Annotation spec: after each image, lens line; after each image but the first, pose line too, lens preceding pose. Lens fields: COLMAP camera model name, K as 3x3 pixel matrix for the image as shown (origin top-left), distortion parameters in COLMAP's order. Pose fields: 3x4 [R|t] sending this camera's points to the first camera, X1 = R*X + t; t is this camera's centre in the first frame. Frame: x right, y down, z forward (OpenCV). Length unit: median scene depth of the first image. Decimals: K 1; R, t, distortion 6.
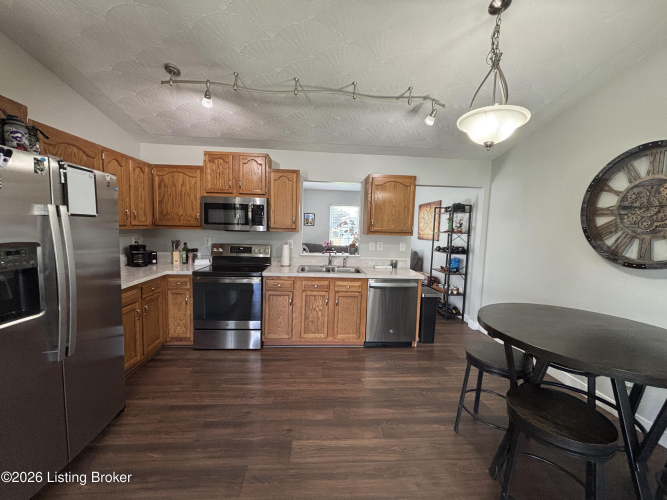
lens RADIAL K [[269.8, 0, 332.4], [0, 269.8, 249.7], [0, 0, 1]] dist [0.002967, -0.000276]
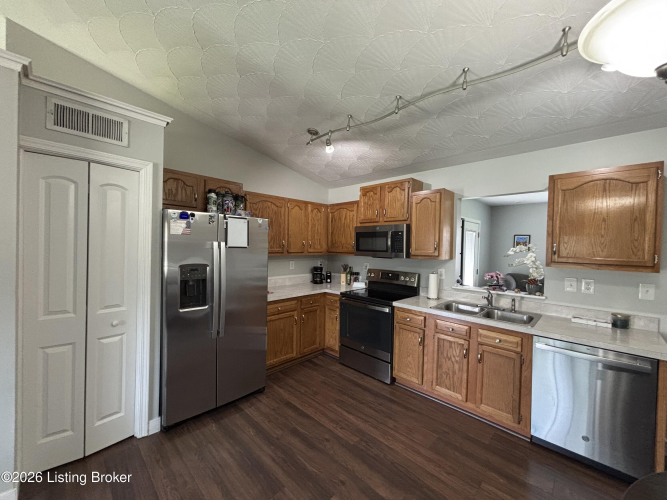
lens RADIAL K [[269.8, 0, 331.7], [0, 269.8, 249.9], [0, 0, 1]] dist [0.002967, -0.000276]
pose [[0.665969, -0.003051, -0.745973, 0.298162], [-0.063749, 0.996101, -0.060985, -0.026149], [0.743251, 0.088169, 0.663177, 0.190035]]
